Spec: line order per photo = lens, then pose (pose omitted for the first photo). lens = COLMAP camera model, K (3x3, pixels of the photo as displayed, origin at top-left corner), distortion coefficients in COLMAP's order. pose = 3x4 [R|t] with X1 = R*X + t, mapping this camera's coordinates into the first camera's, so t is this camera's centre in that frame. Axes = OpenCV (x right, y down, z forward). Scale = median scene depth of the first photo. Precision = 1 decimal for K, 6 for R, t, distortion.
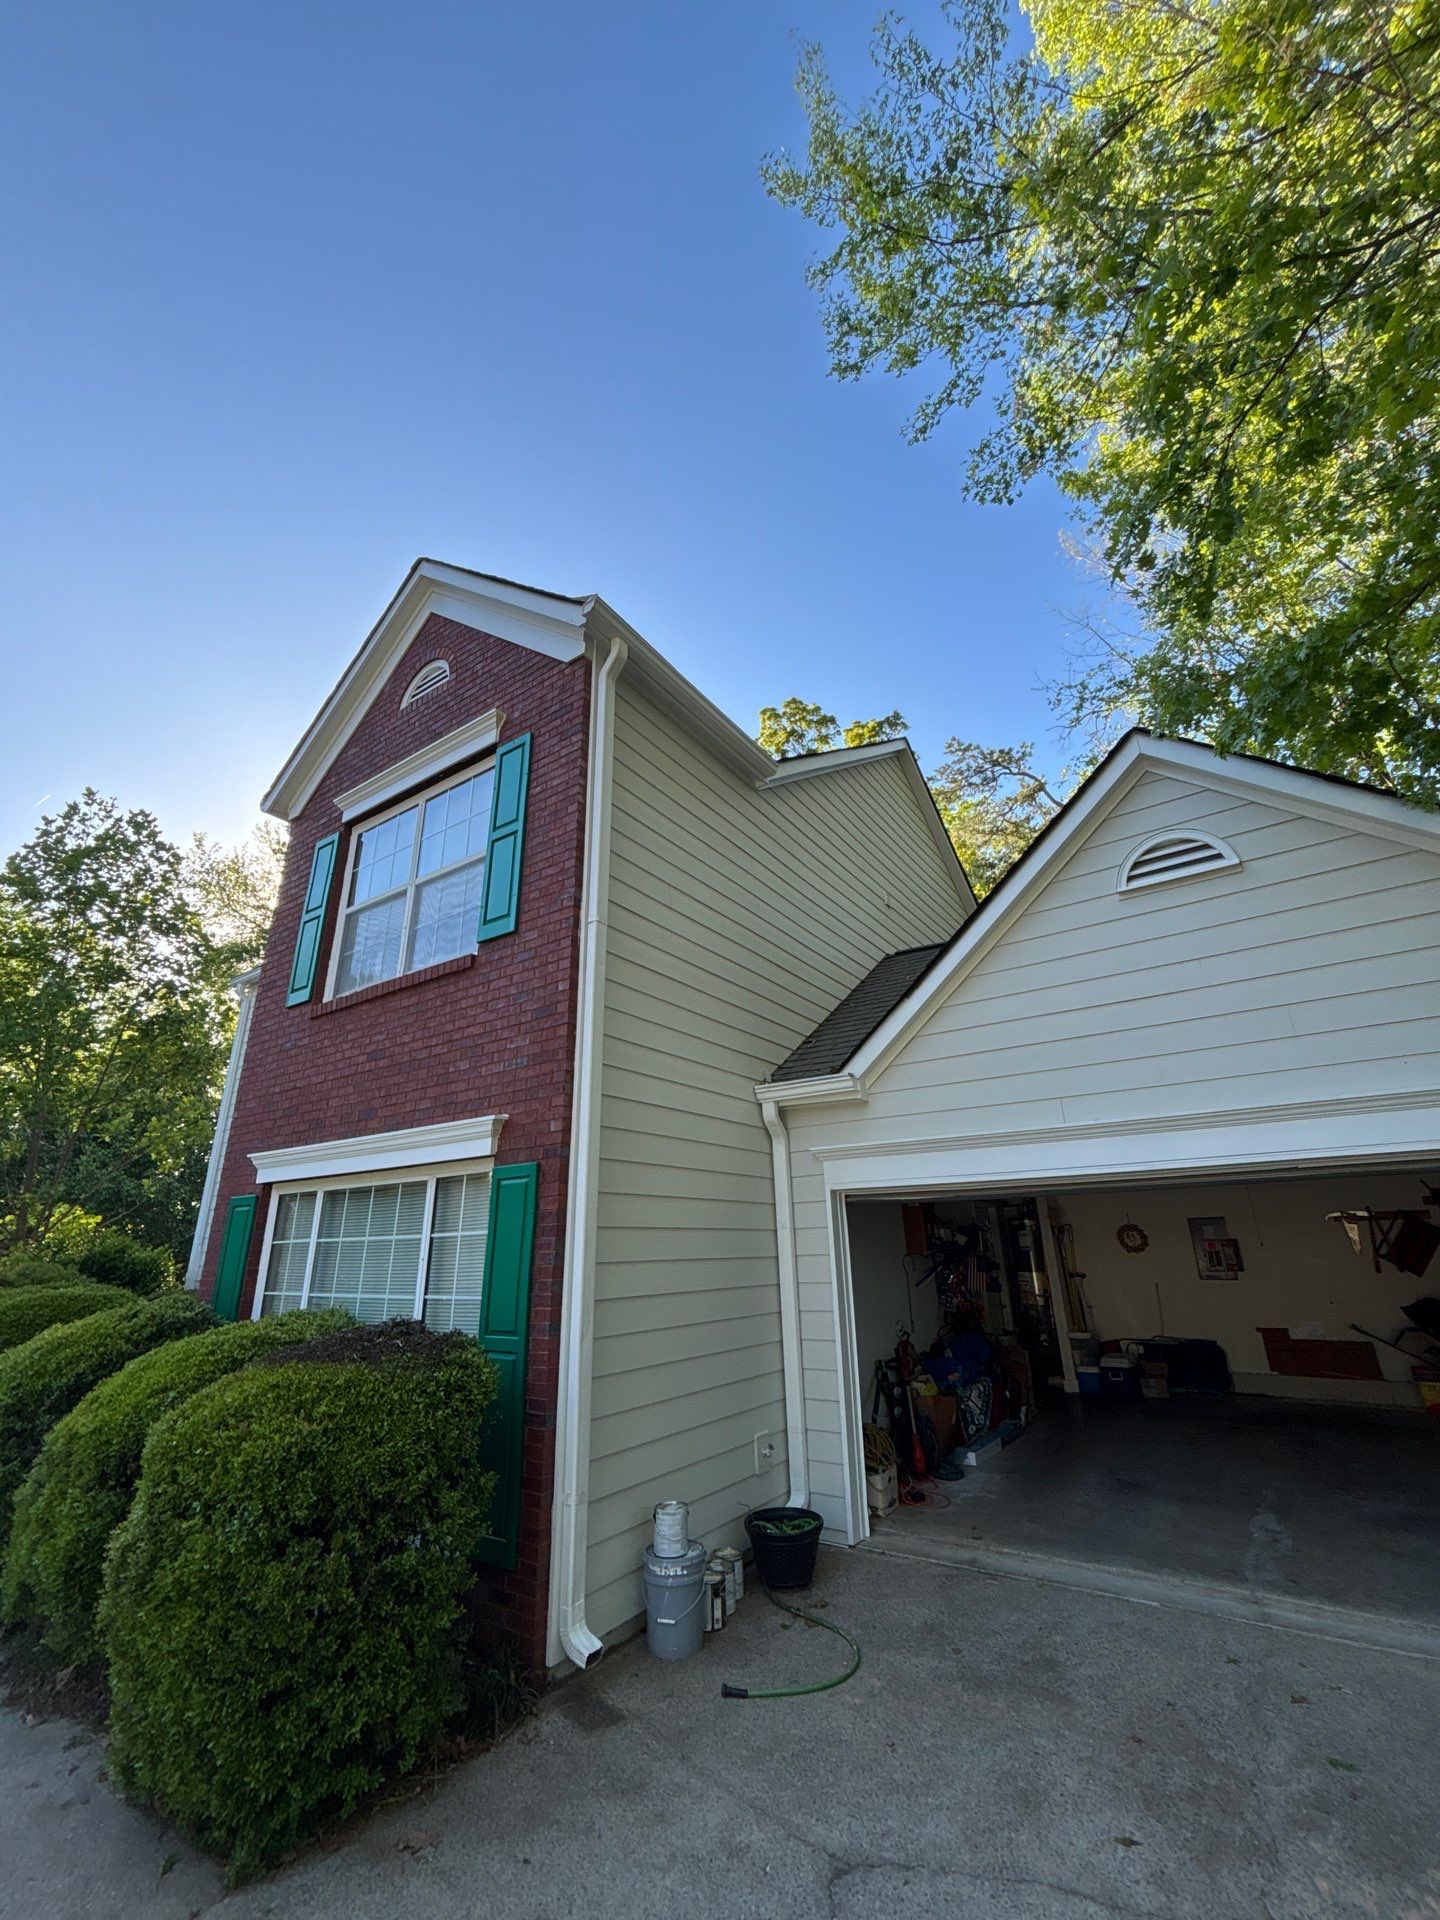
lens RADIAL K [[777.1, 0, 726.0], [0, 777.1, 958.7], [0, 0, 1]] dist [-0.000199, -0.001040]
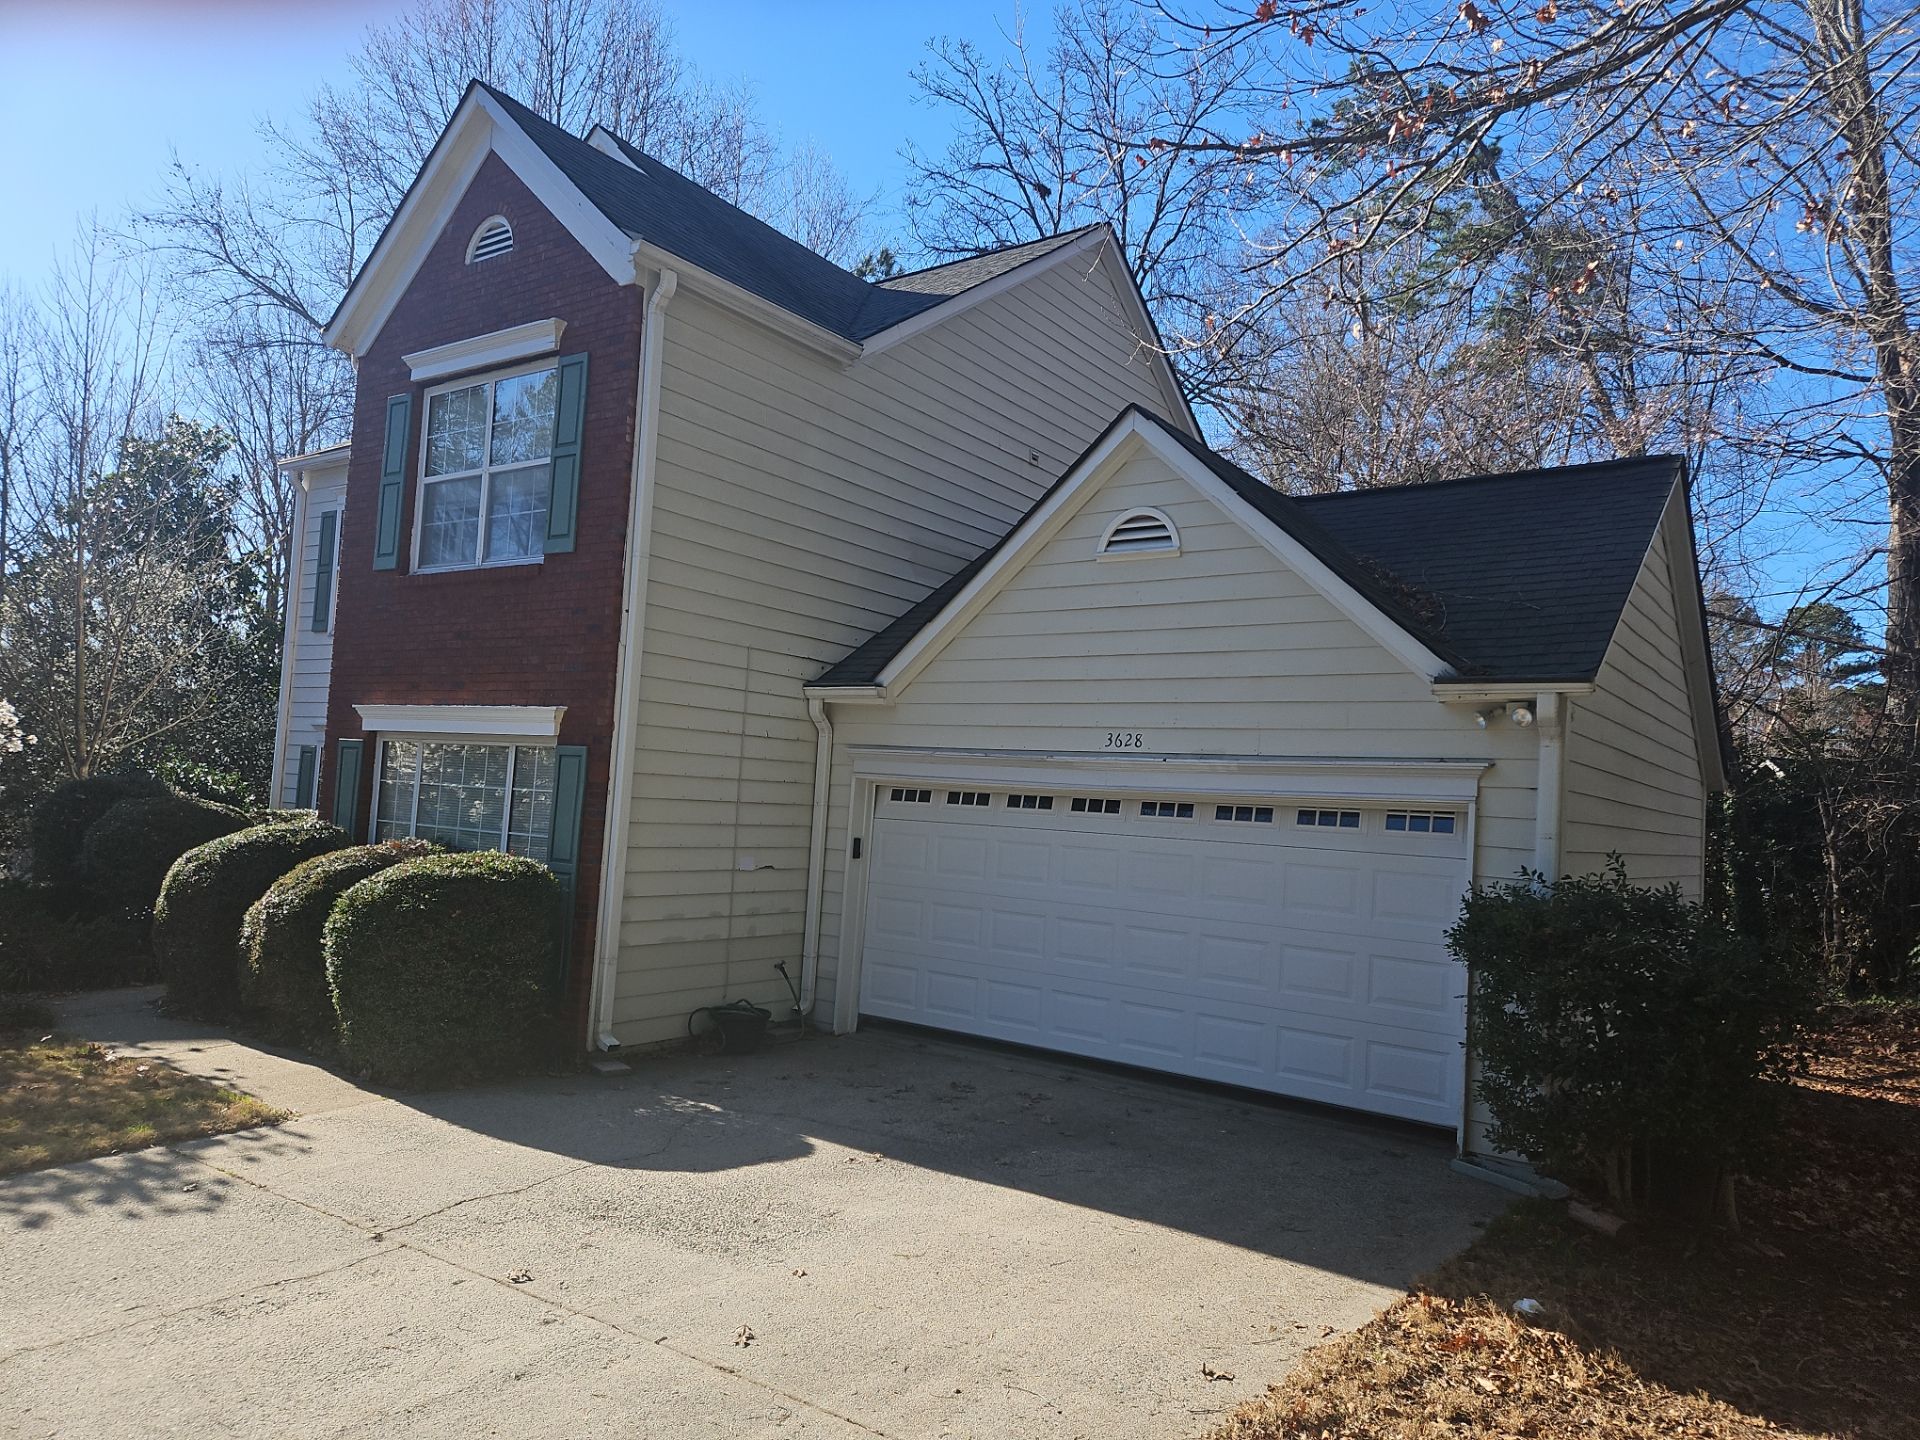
lens RADIAL K [[1275.0, 0, 1005.6], [0, 1275.0, 749.5], [0, 0, 1]] dist [0.040919, 0.003238]
pose [[0.996552, 0.081305, -0.016568, 0.417914], [-0.072422, 0.949733, 0.304568, -0.372200], [0.040498, -0.302318, 0.952346, -0.874005]]
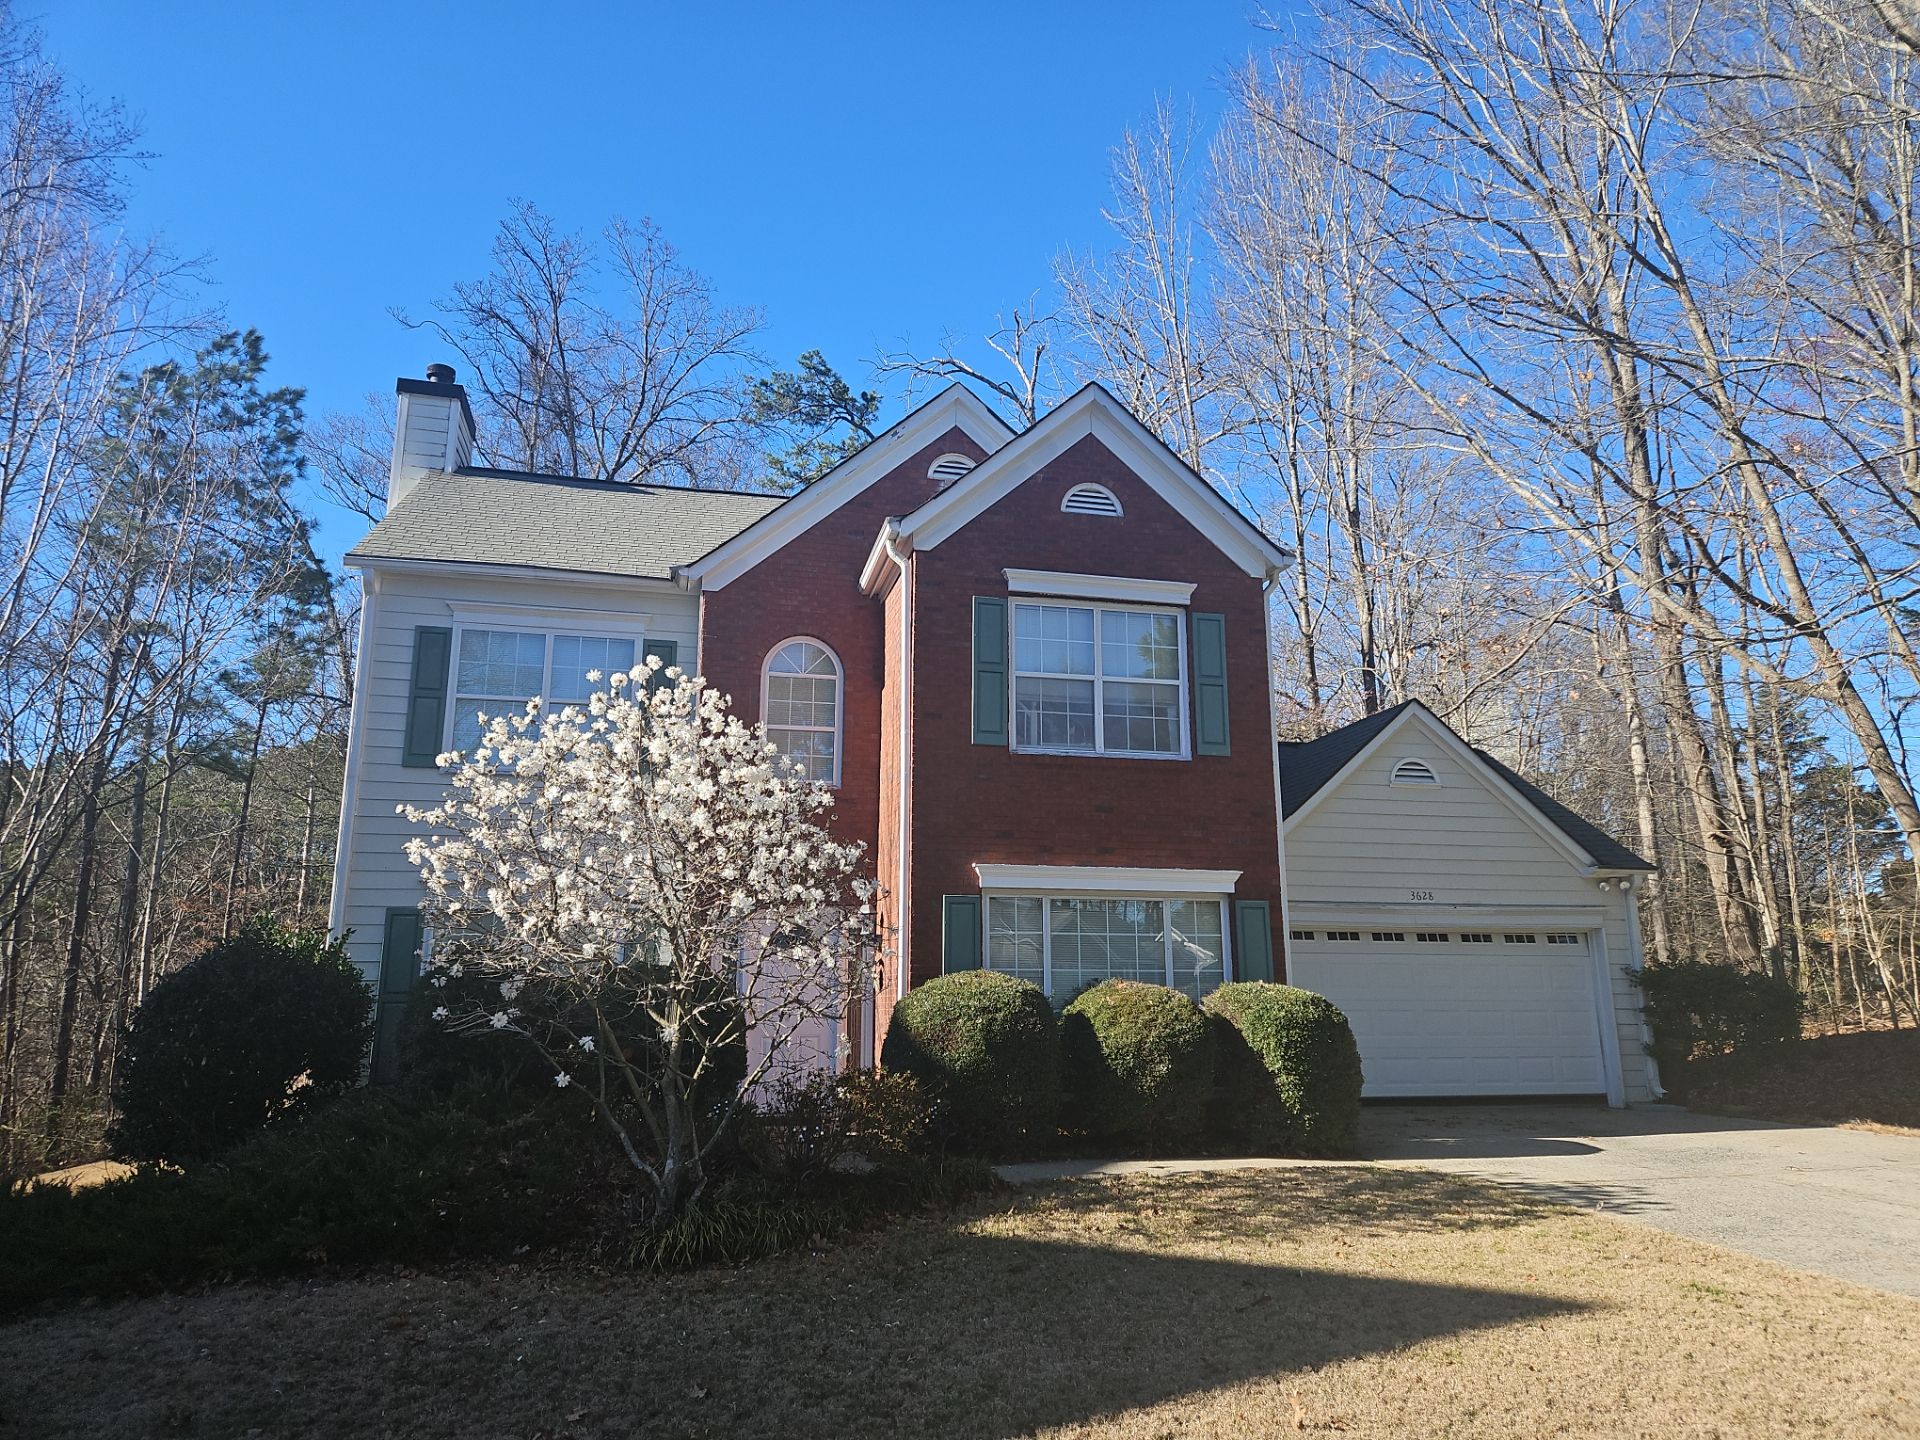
lens RADIAL K [[1275.0, 0, 962.4], [0, 1275.0, 714.4], [0, 0, 1]] dist [0.040919, 0.003238]
pose [[0.683144, 0.180306, 0.707675, -2.417599], [-0.268436, 0.963200, 0.013720, -0.006274], [-0.679158, -0.199338, 0.706405, -0.453131]]
